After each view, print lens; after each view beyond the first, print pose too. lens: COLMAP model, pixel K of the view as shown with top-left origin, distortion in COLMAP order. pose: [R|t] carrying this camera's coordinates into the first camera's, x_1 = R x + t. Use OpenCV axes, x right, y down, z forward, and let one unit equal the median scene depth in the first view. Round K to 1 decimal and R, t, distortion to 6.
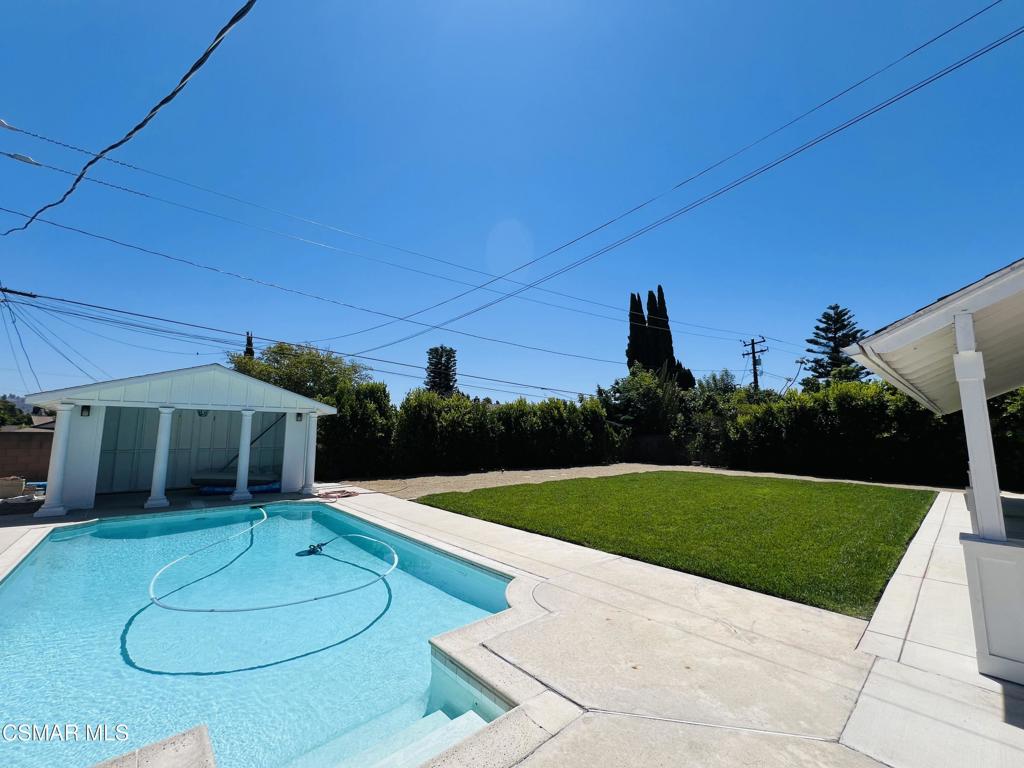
lens RADIAL K [[406.7, 0, 512.0], [0, 406.7, 384.0], [0, 0, 1]] dist [0.000658, -0.000260]
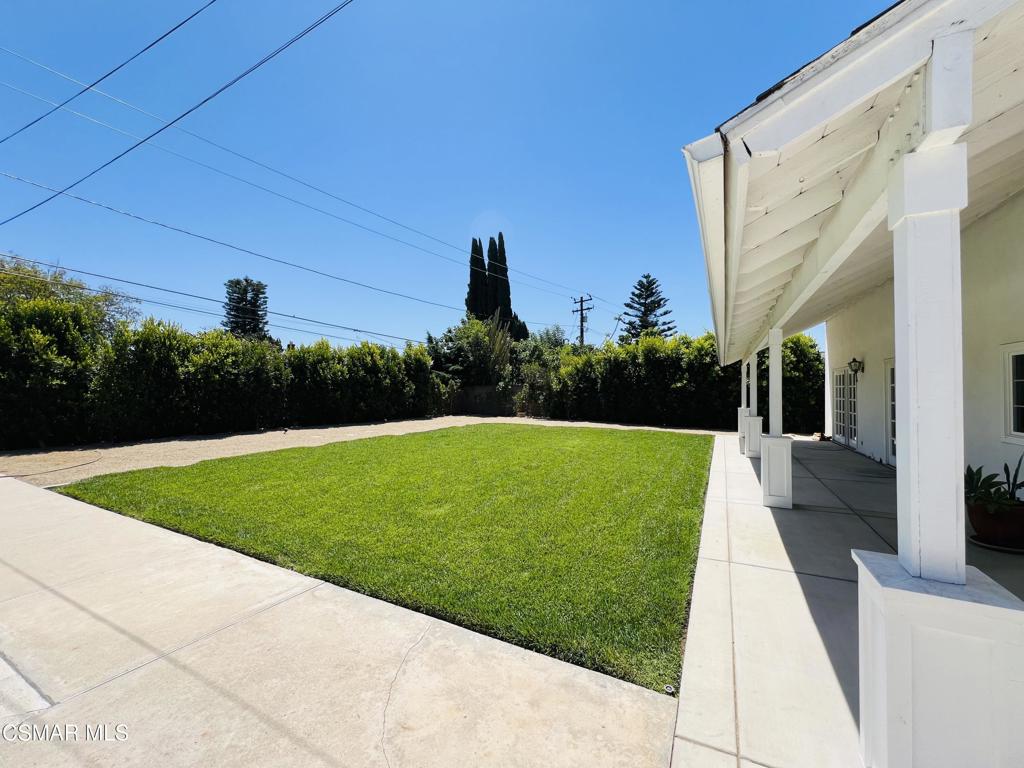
lens RADIAL K [[406.7, 0, 512.0], [0, 406.7, 384.0], [0, 0, 1]] dist [0.000658, -0.000260]
pose [[0.933879, 0.003062, 0.357577, 0.070734], [-0.043208, 0.993603, 0.104337, 0.017563], [-0.354970, -0.112888, 0.928037, 0.092586]]
